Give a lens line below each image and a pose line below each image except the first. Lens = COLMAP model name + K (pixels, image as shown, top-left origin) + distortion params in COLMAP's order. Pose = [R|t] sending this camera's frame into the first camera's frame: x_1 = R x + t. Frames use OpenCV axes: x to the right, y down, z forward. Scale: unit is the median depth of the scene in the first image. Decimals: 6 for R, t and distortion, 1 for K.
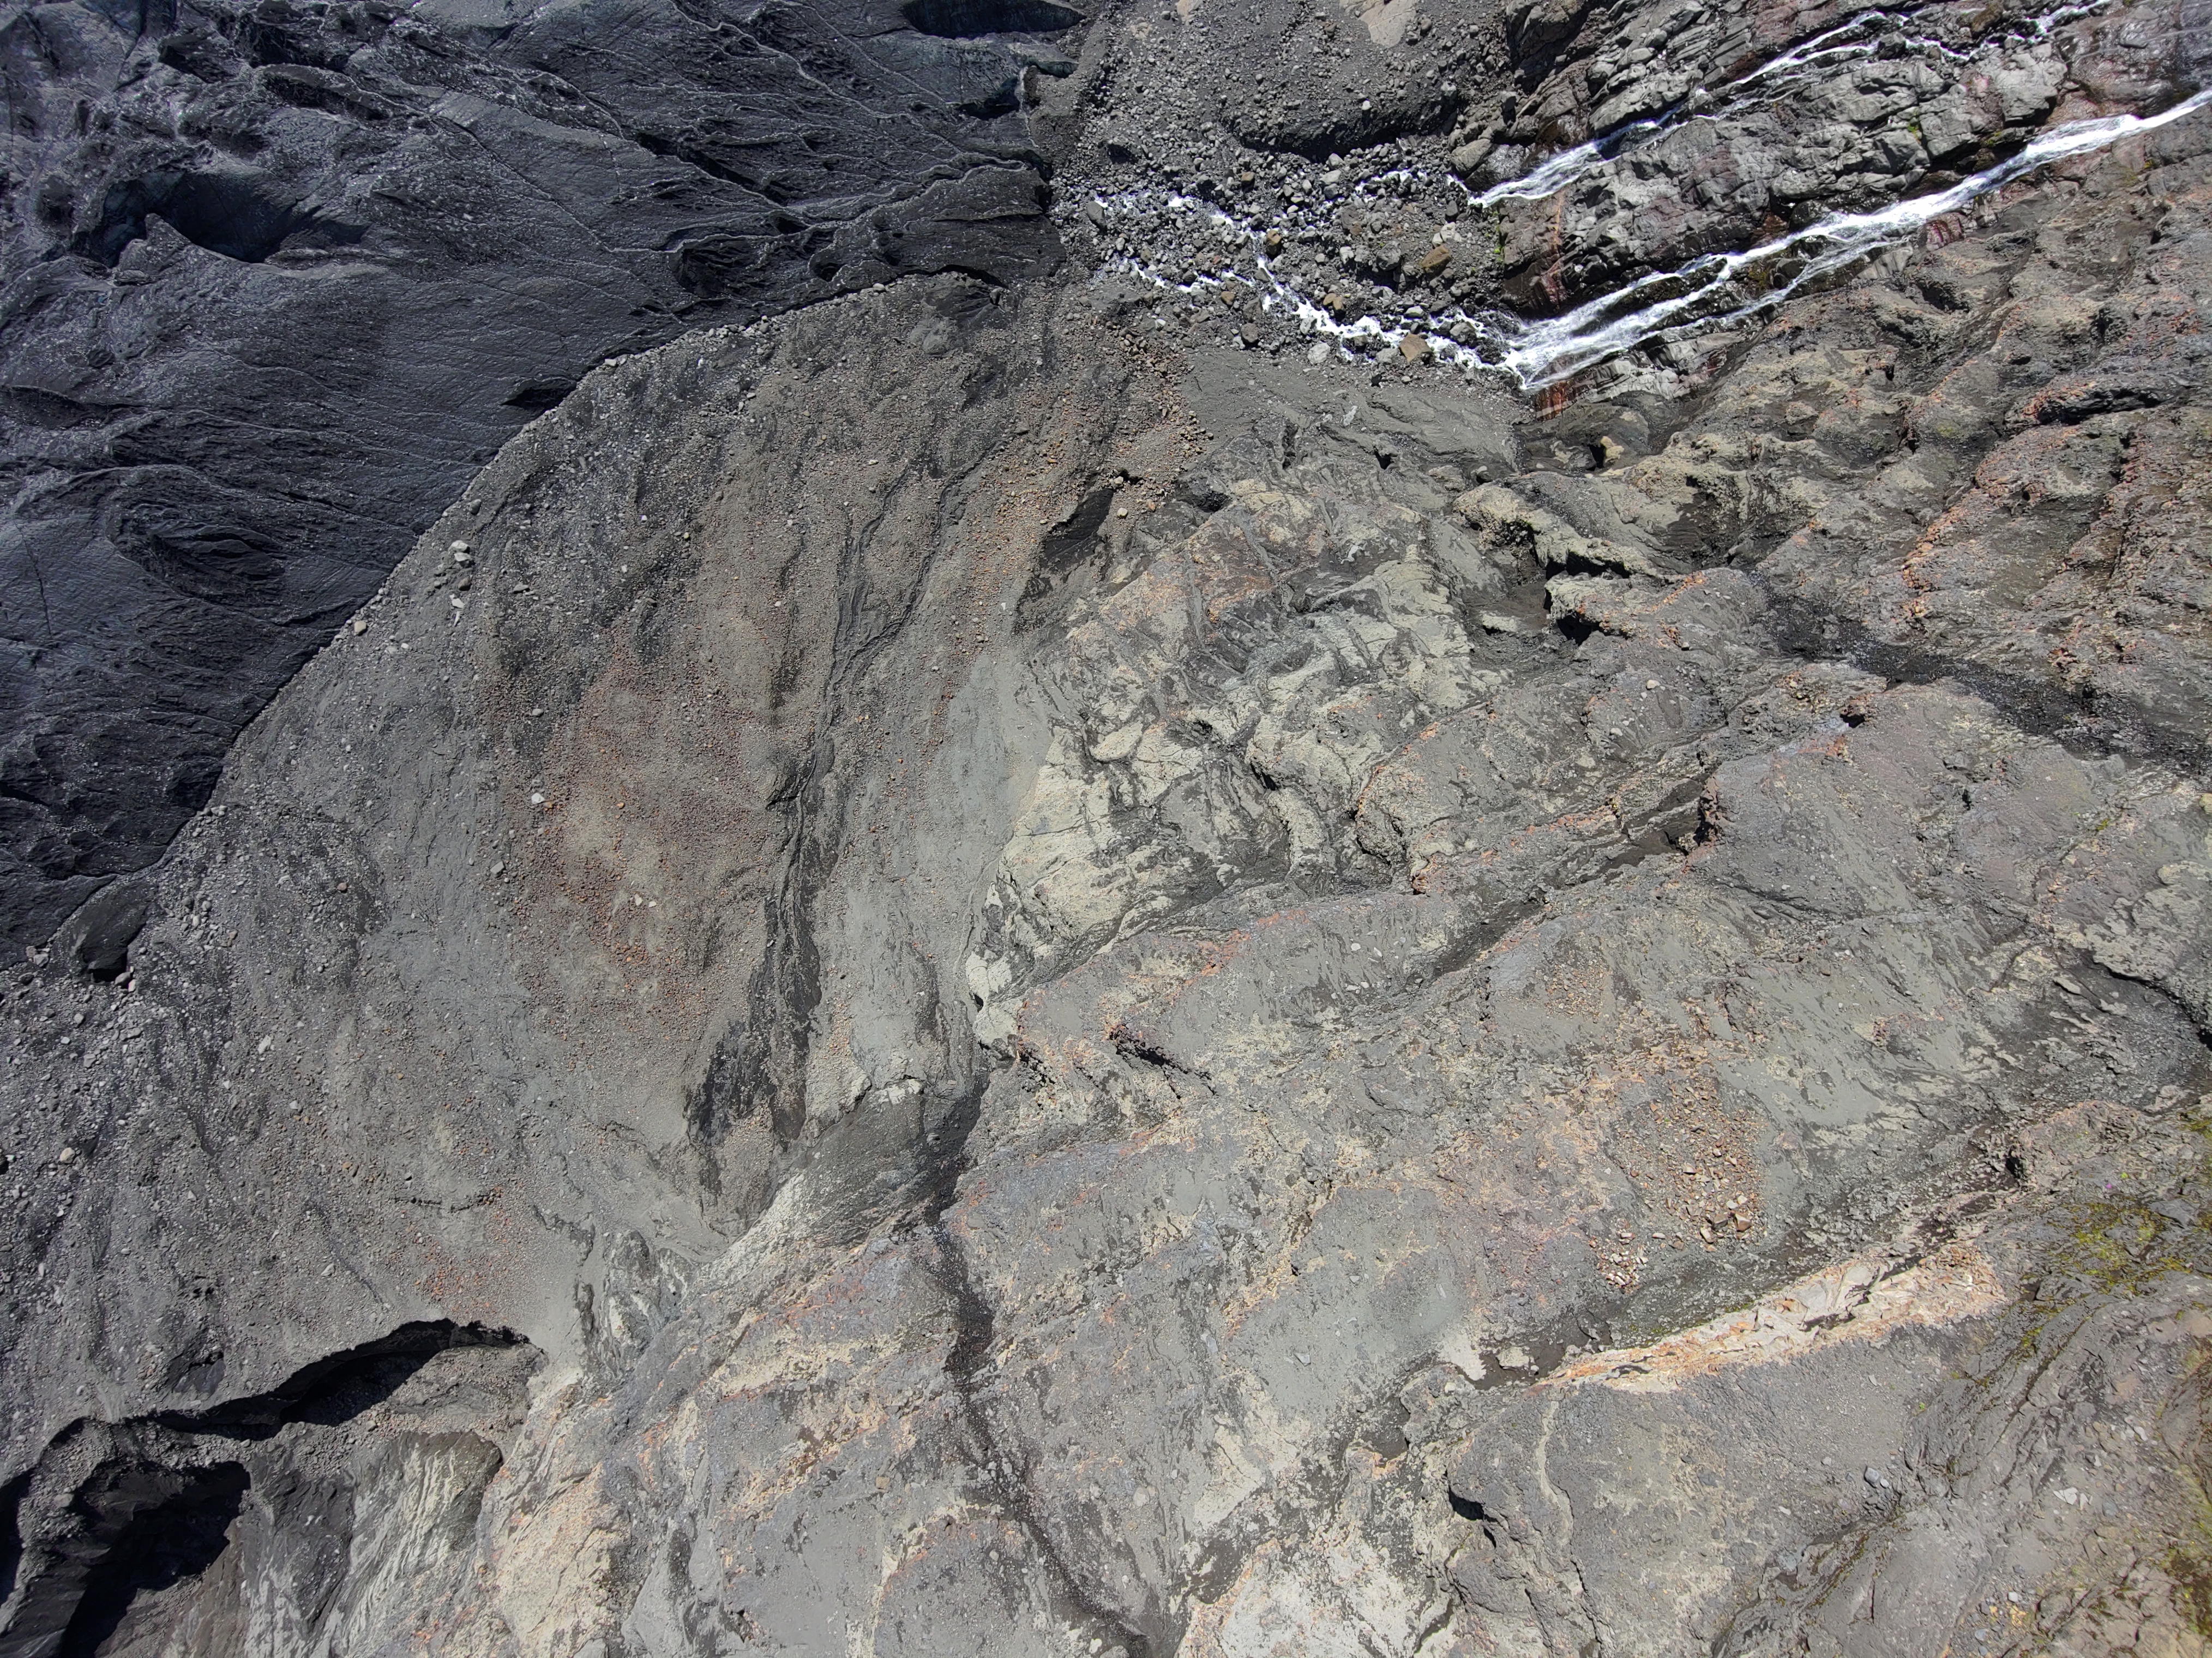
lens RADIAL K [[1363.1, 0, 1119.8], [0, 1363.1, 825.1], [0, 0, 1]] dist [0.121631, -0.170082]
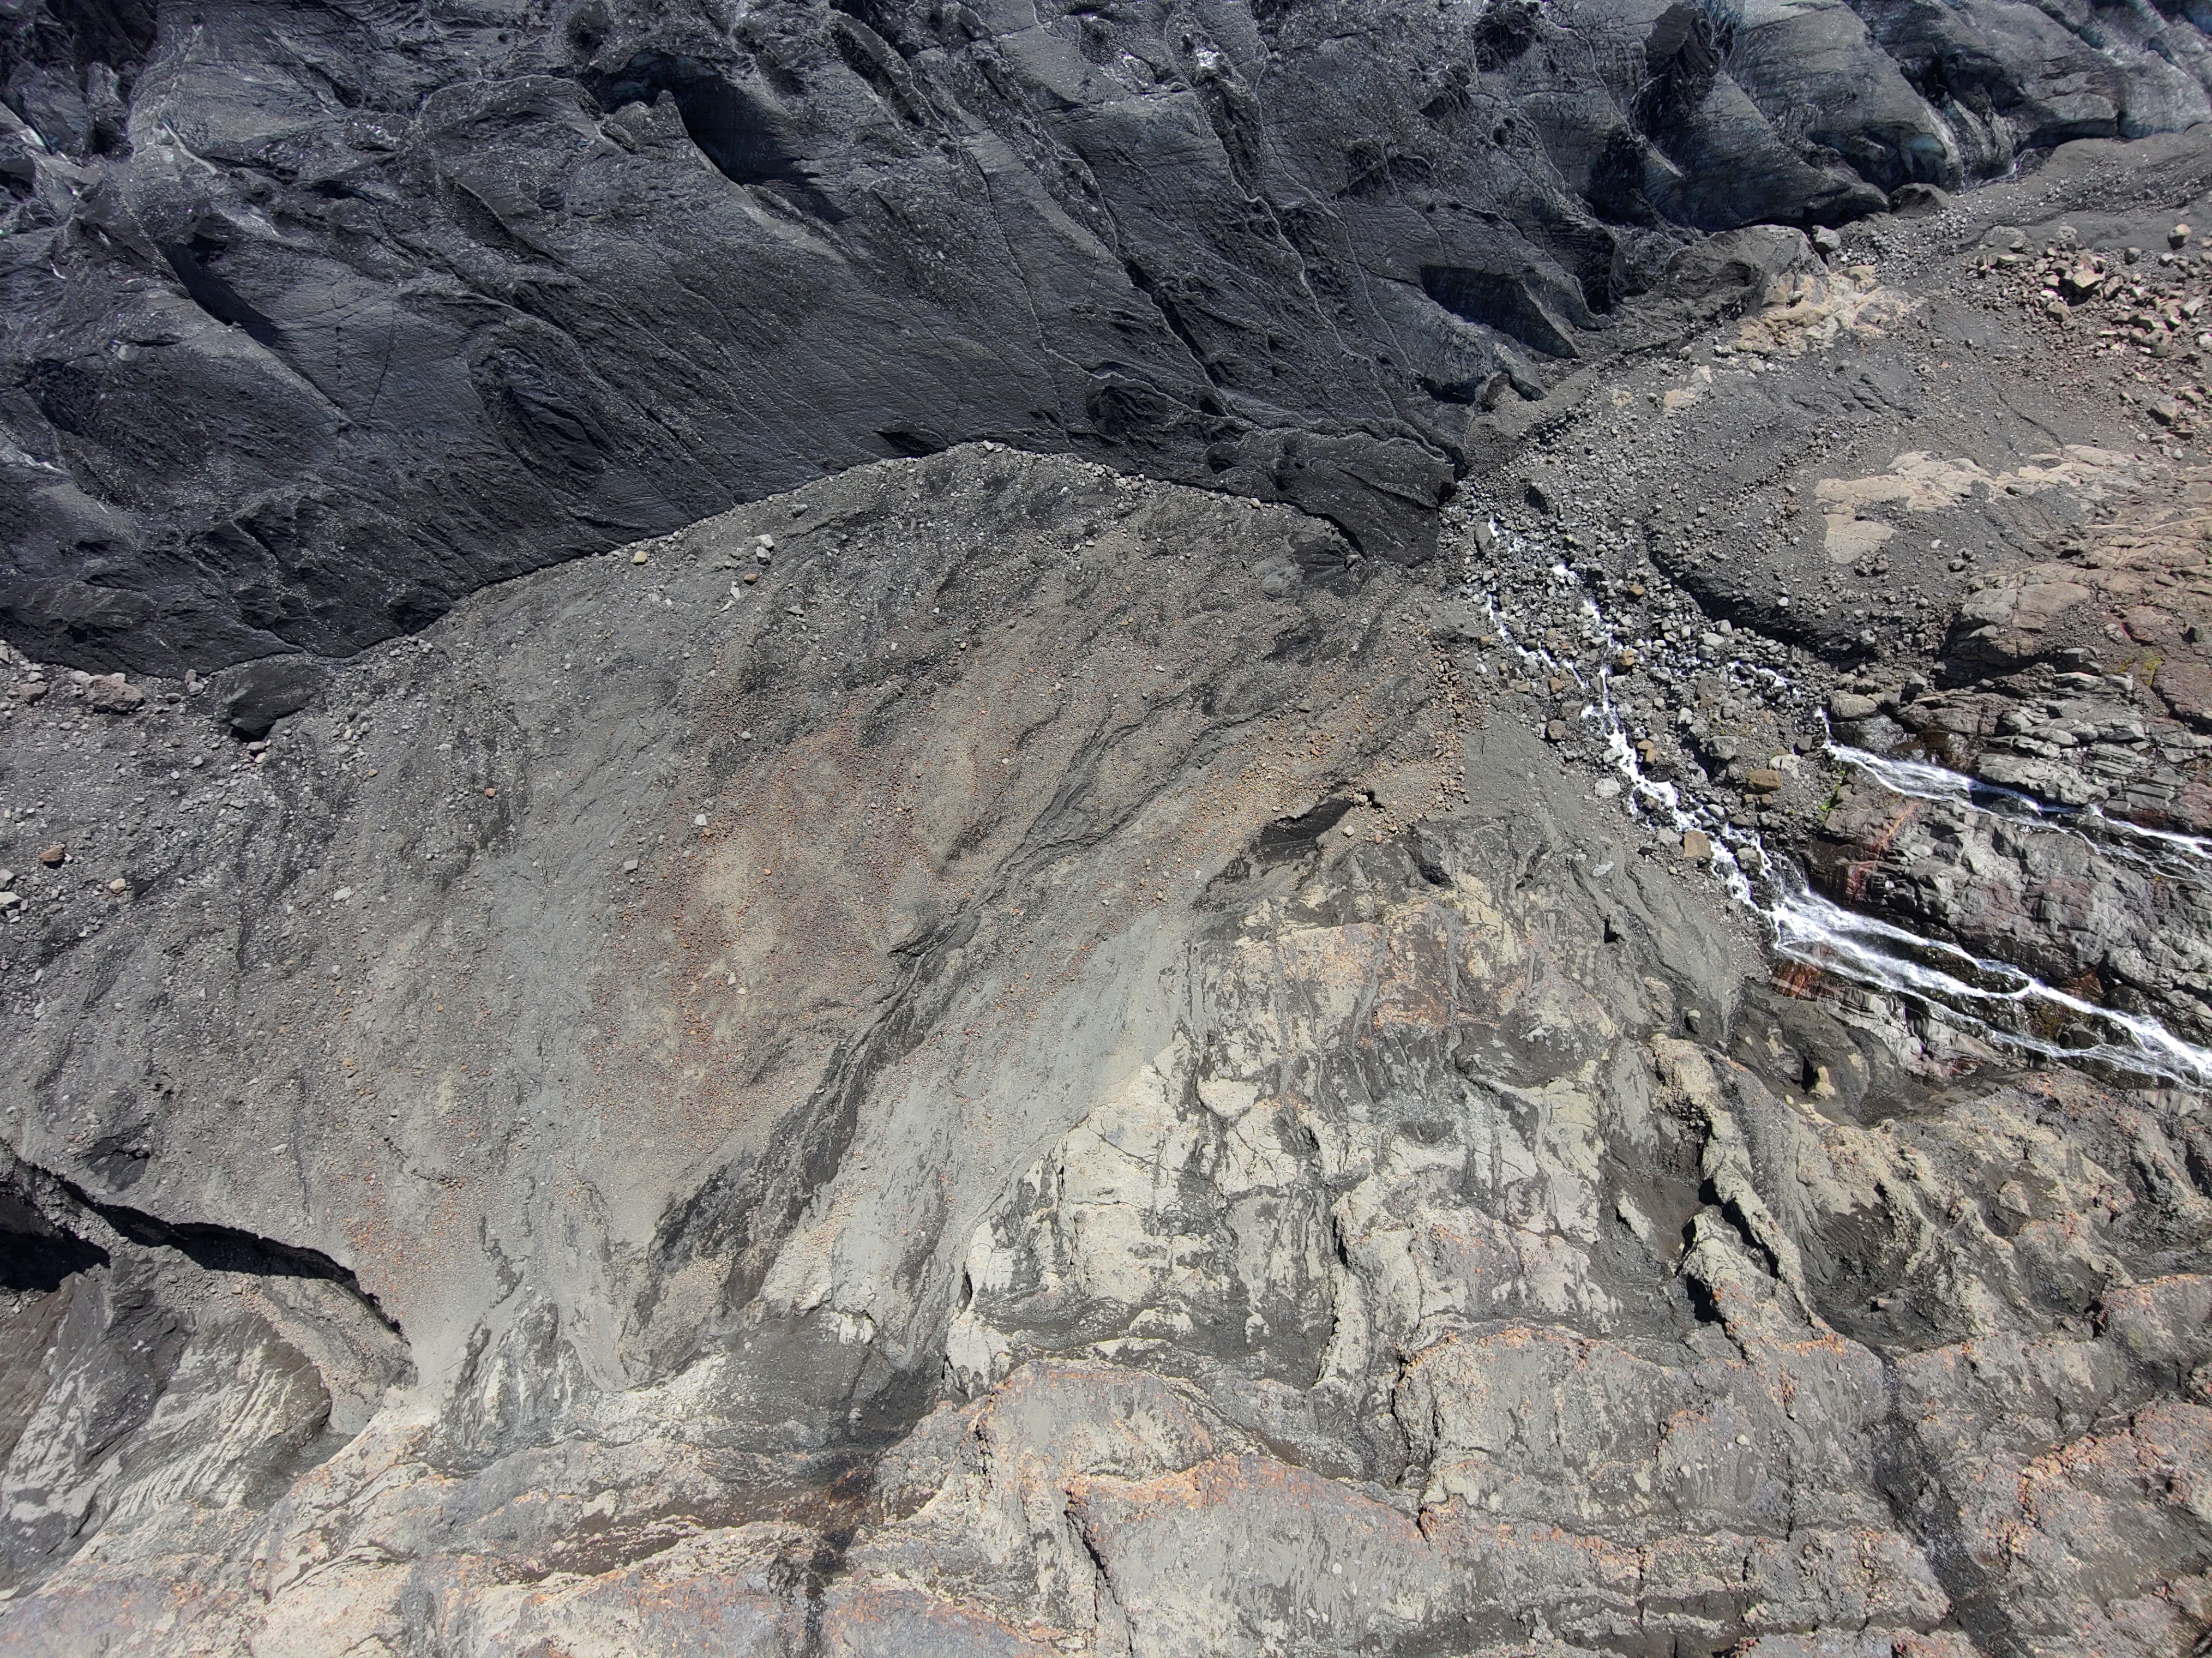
lens RADIAL K [[1364.5, 0, 1119.1], [0, 1364.5, 824.3], [0, 0, 1]] dist [0.109364, -0.150765]
pose [[0.853161, 0.520340, -0.036904, -0.127588], [-0.520280, 0.853912, 0.011978, -0.191797], [0.037745, 0.008981, 0.999247, 0.016165]]
